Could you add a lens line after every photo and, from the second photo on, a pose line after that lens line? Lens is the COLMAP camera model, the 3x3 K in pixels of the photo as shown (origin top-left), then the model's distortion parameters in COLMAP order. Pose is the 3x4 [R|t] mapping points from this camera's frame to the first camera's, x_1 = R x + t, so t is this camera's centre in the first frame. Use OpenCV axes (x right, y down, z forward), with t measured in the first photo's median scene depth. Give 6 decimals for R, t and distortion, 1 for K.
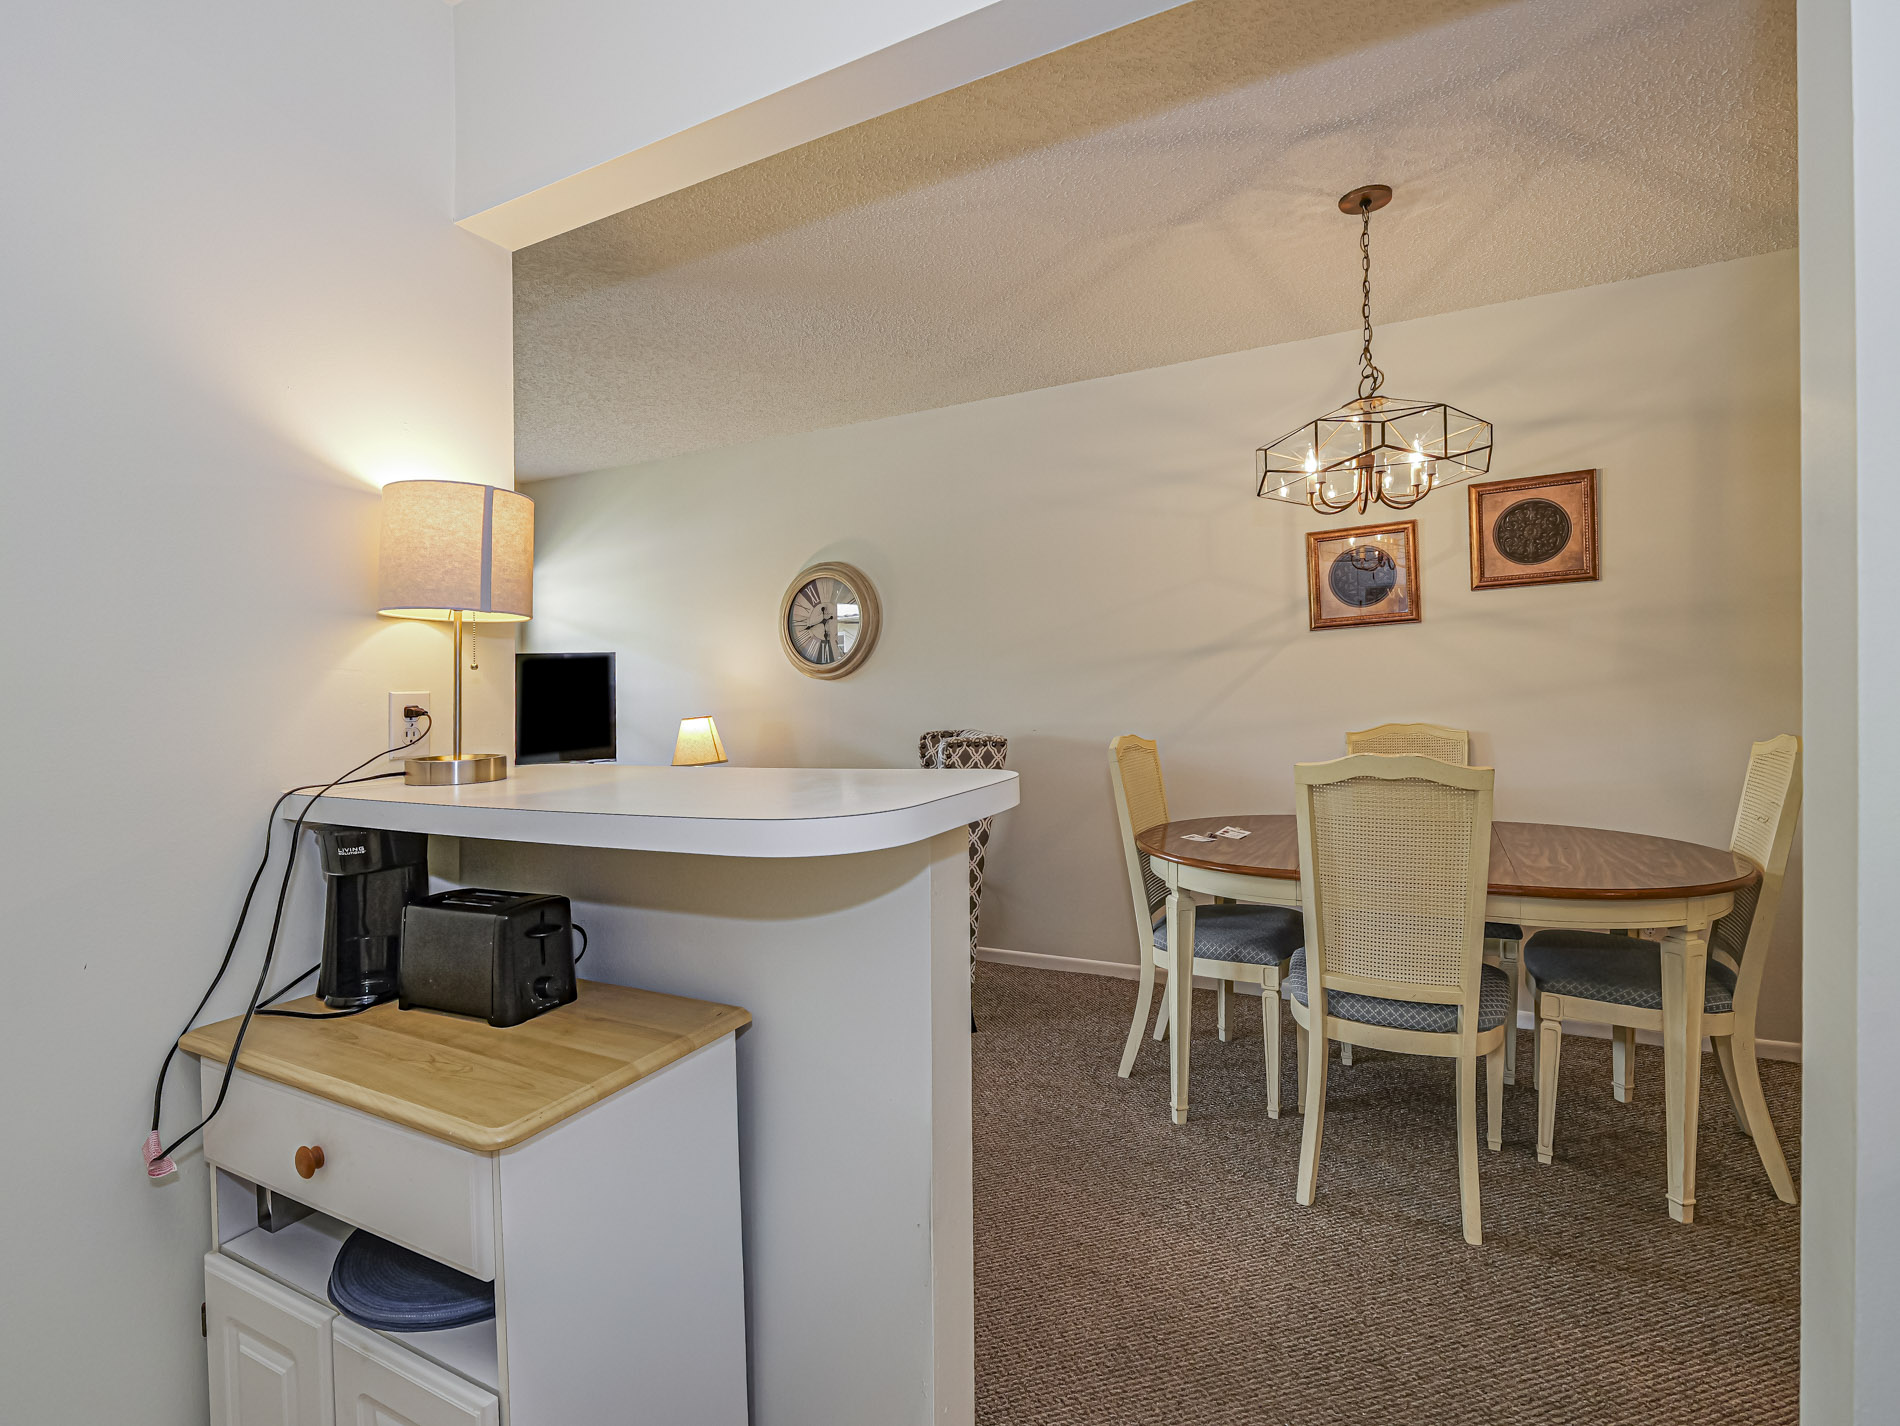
lens RADIAL K [[900.7, 0, 958.4], [0, 900.7, 695.8], [0, 0, 1]] dist [-0.005269, -0.000185]
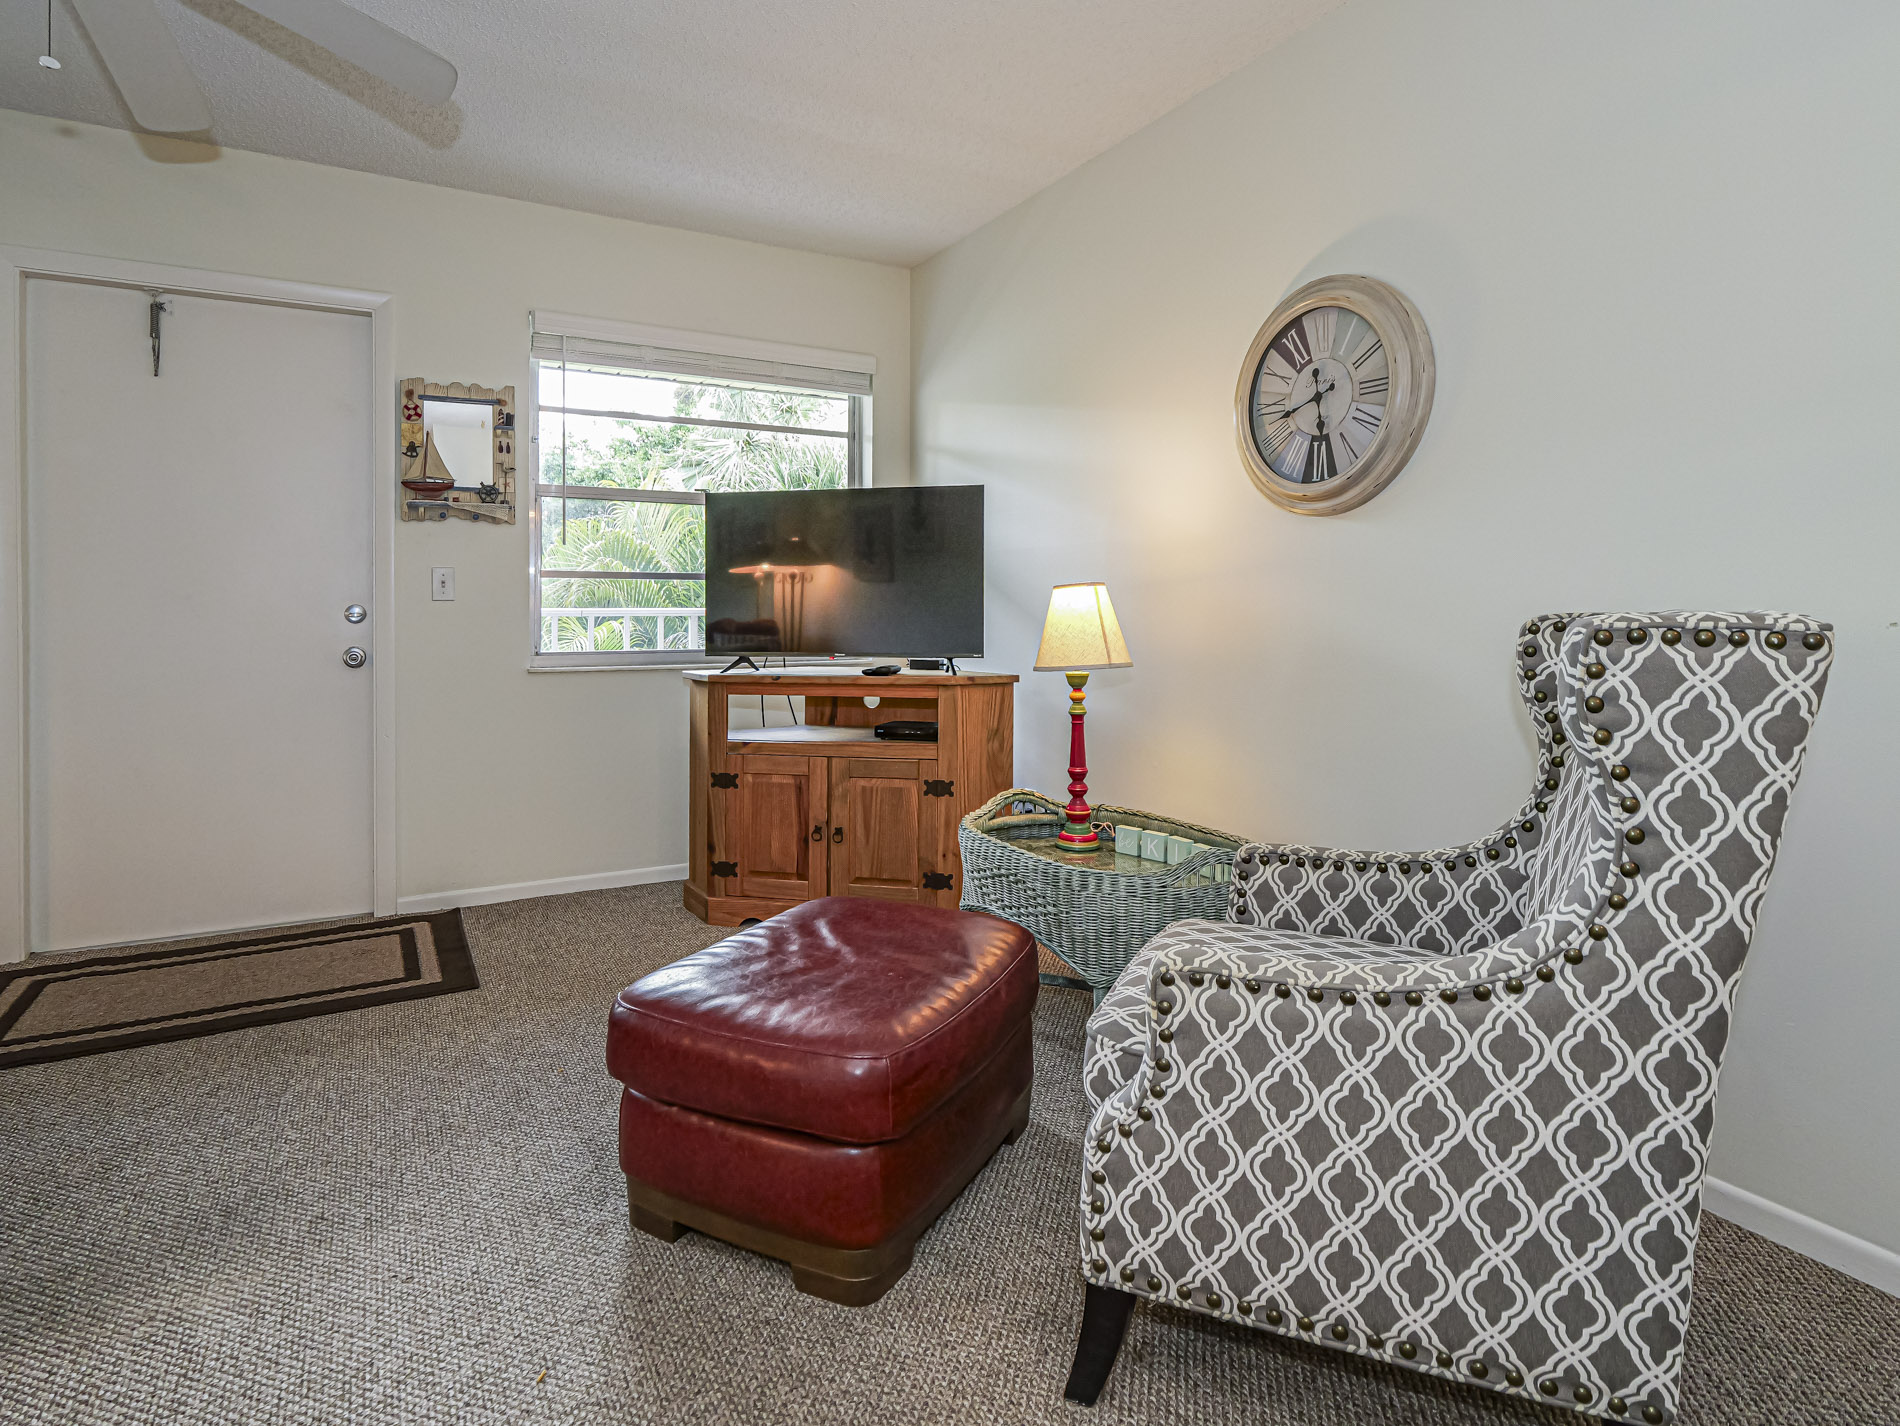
lens RADIAL K [[1031.2, 0, 925.7], [0, 1031.2, 606.4], [0, 0, 1]] dist [-0.001075, 0.000891]
pose [[0.820220, 0.021496, -0.571645, 0.002972], [-0.019964, 0.999761, 0.008950, 0.041872], [0.571700, 0.004072, 0.820452, 0.517108]]
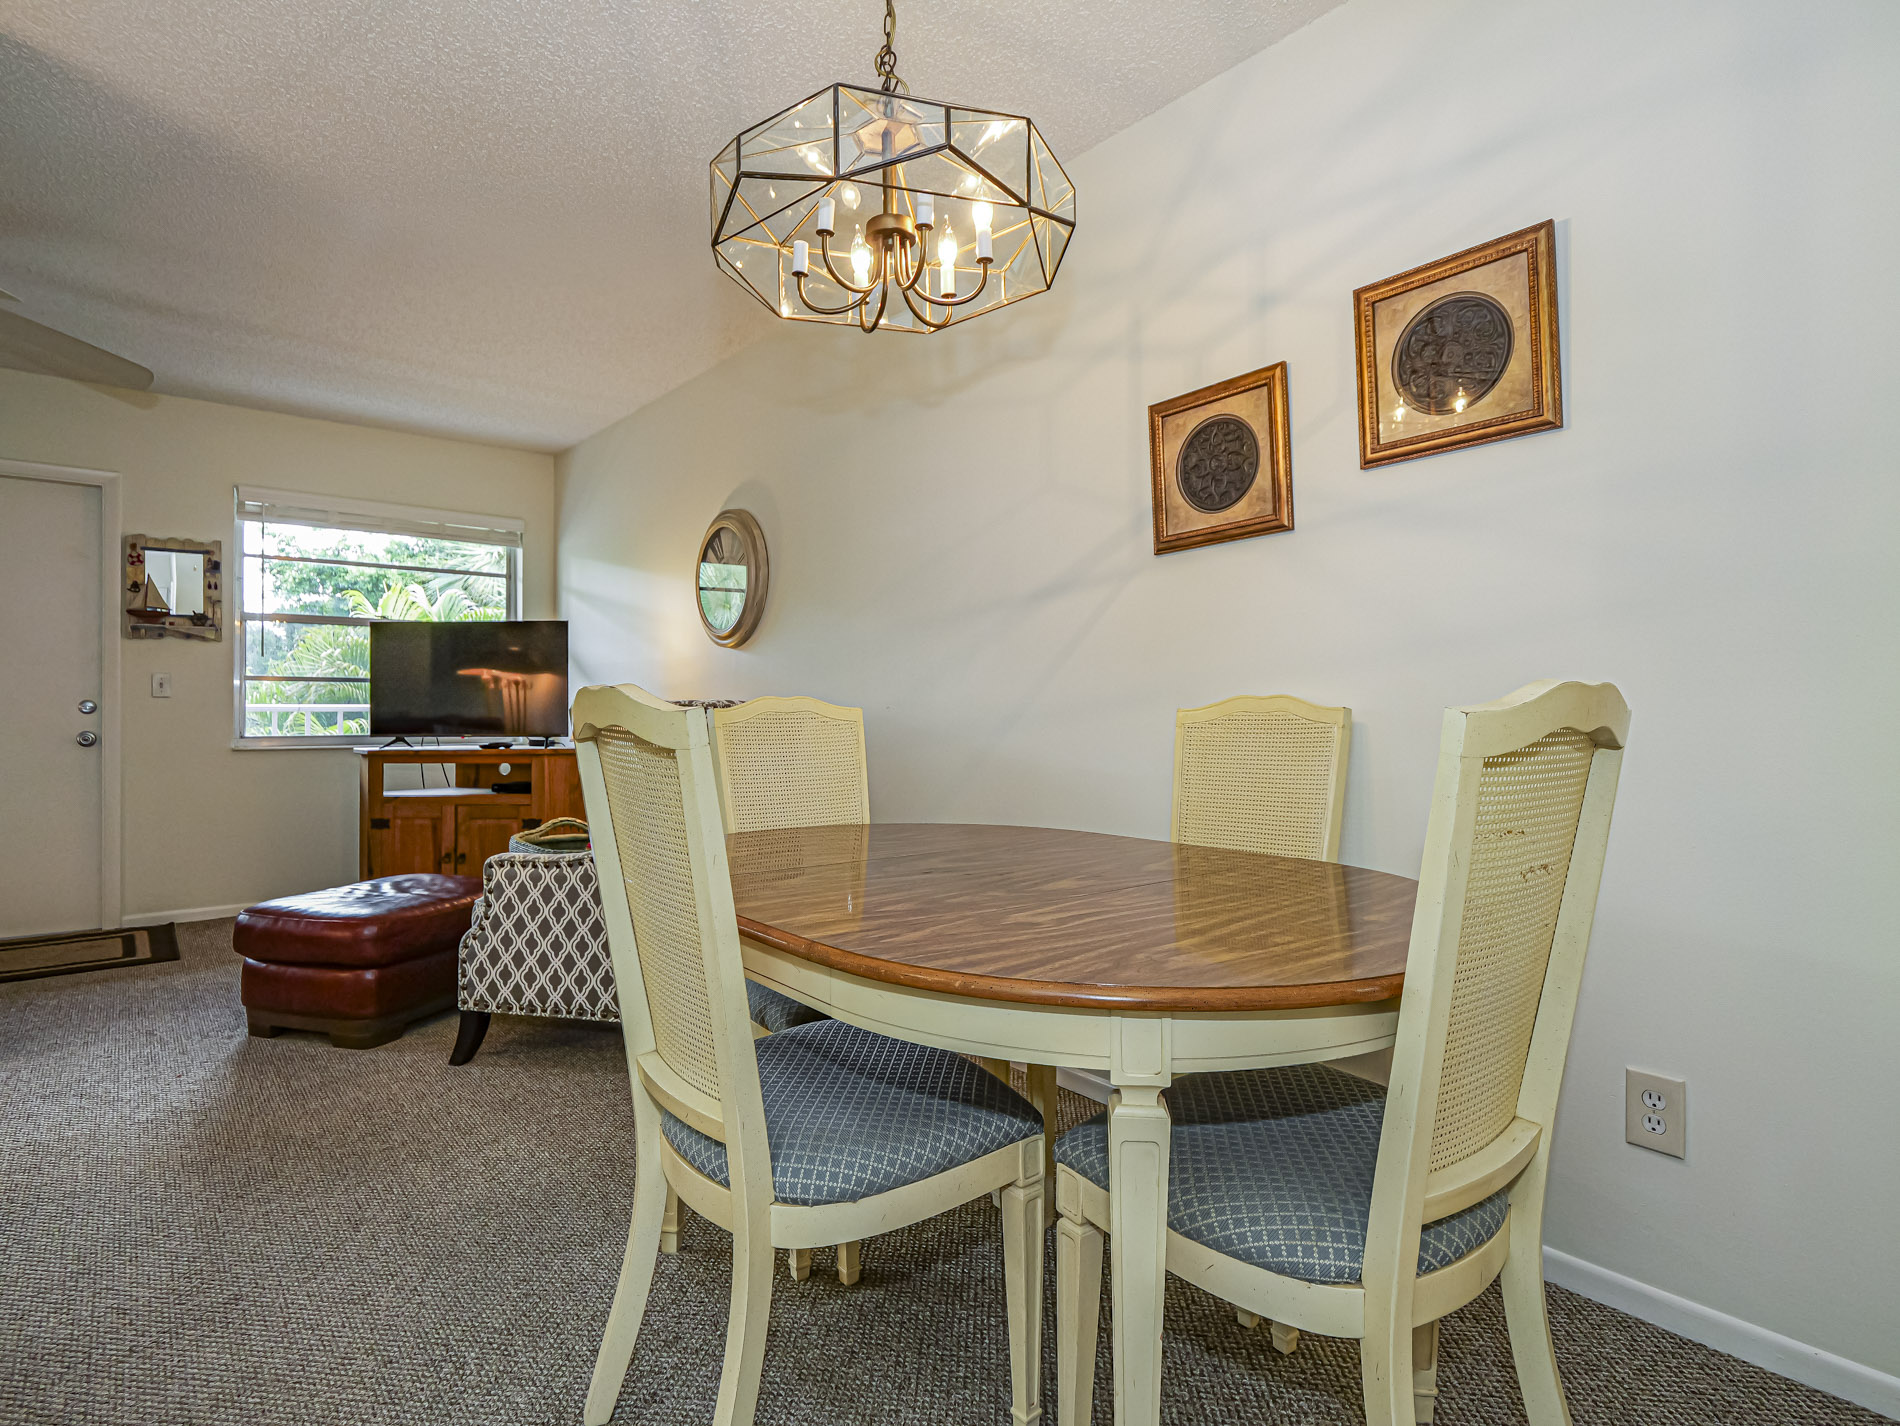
lens RADIAL K [[1018.7, 0, 953.2], [0, 1018.7, 707.4], [0, 0, 1]] dist [0.000266, -0.002538]
pose [[0.912622, 0.021267, -0.408252, 0.566857], [-0.021957, 0.999754, 0.002995, 0.040514], [0.408215, 0.006231, 0.912865, 0.262702]]
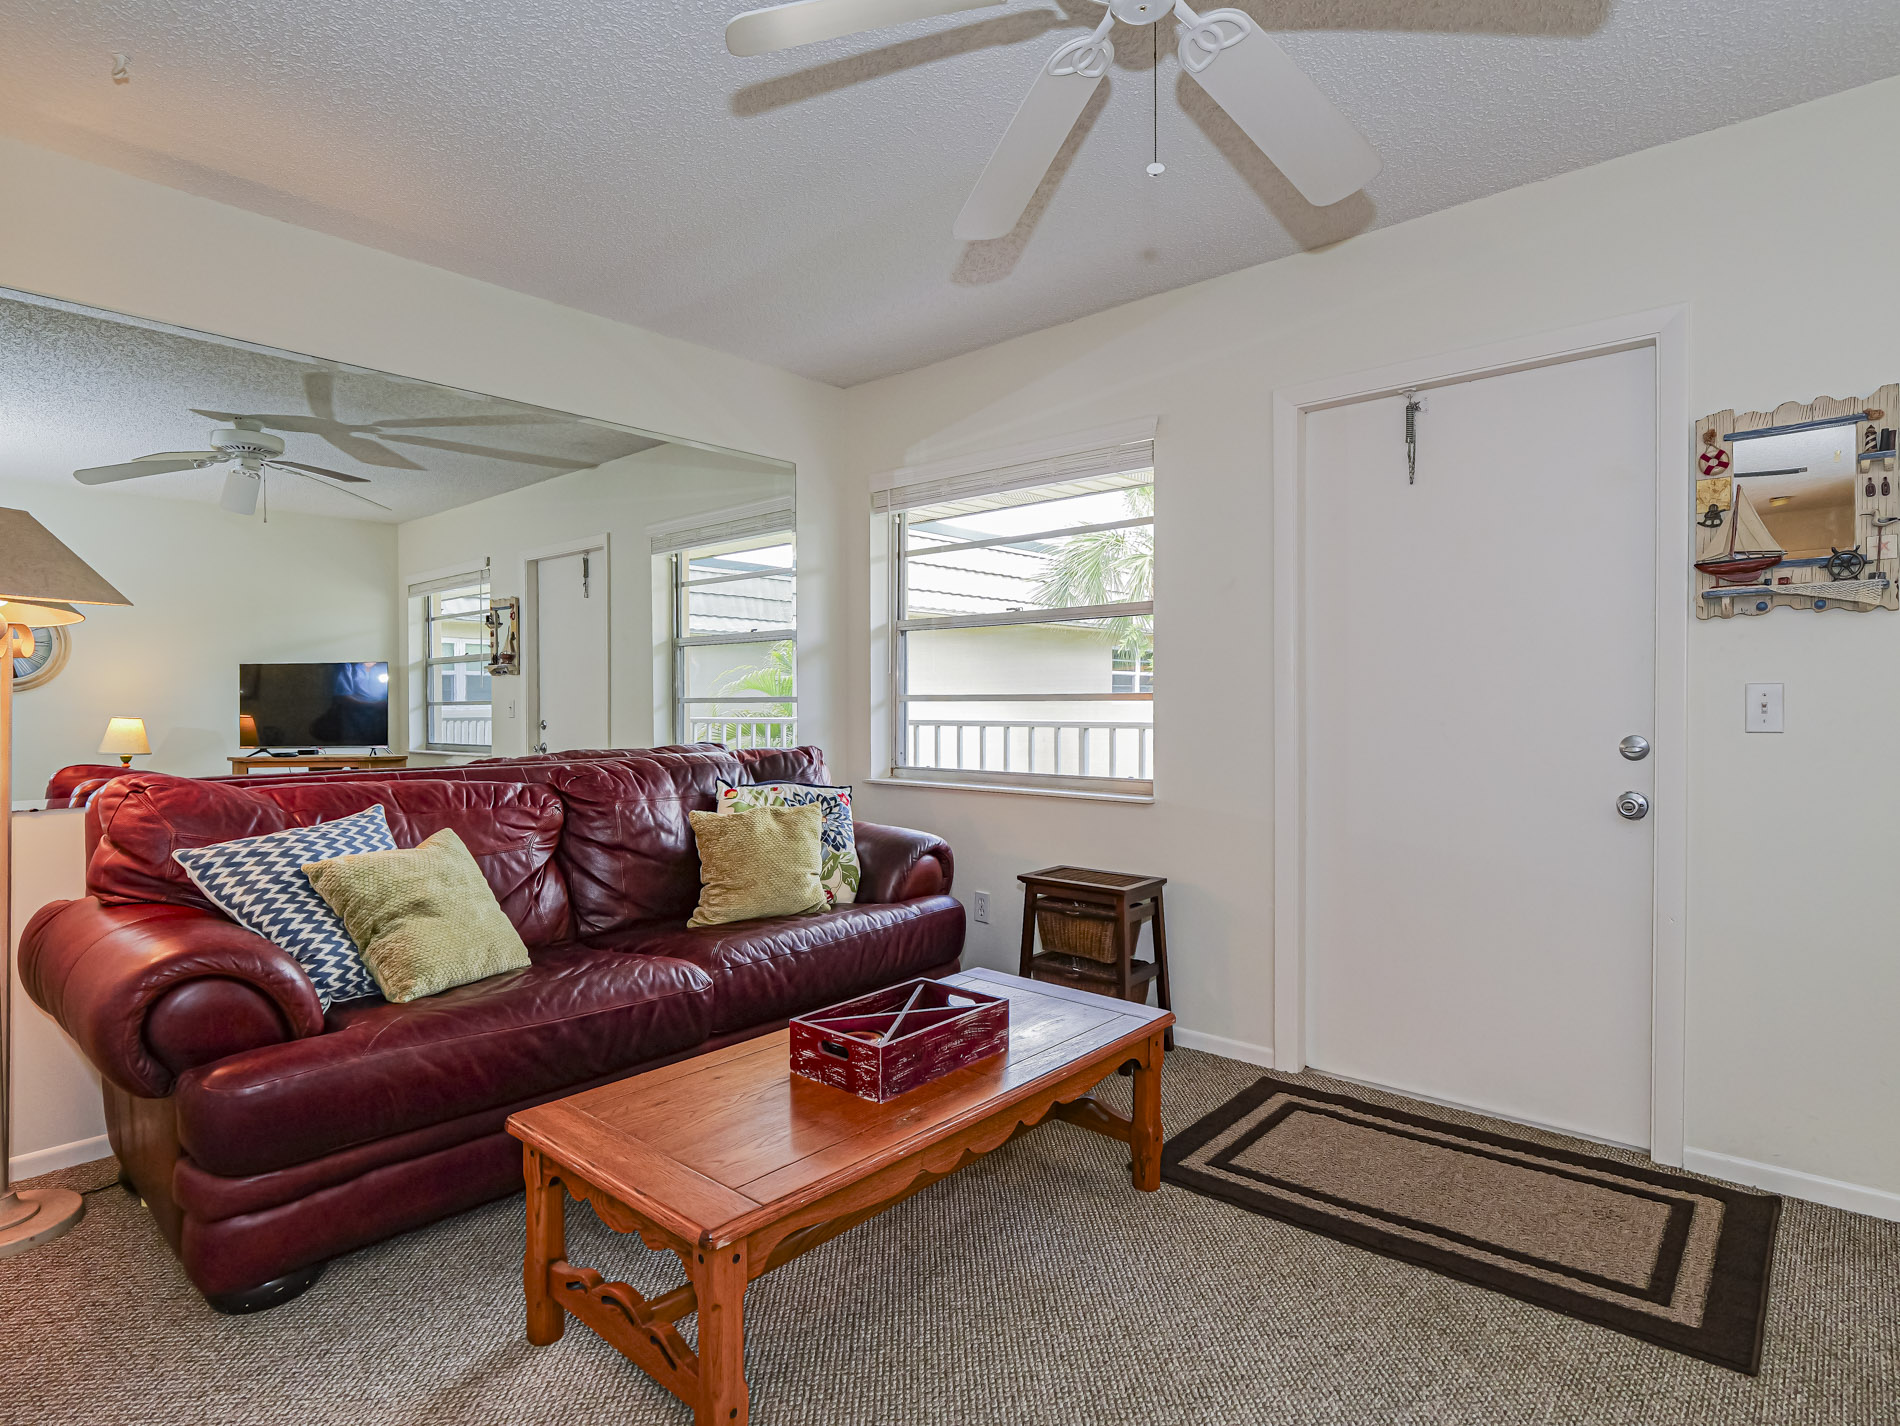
lens RADIAL K [[1018.7, 0, 955.3], [0, 1018.7, 718.7], [0, 0, 1]] dist [0.000266, -0.002538]
pose [[-0.248959, 0.041920, -0.967607, -0.183883], [0.006574, 0.999113, 0.041594, 0.013237], [0.968492, 0.003995, -0.249013, 0.730645]]
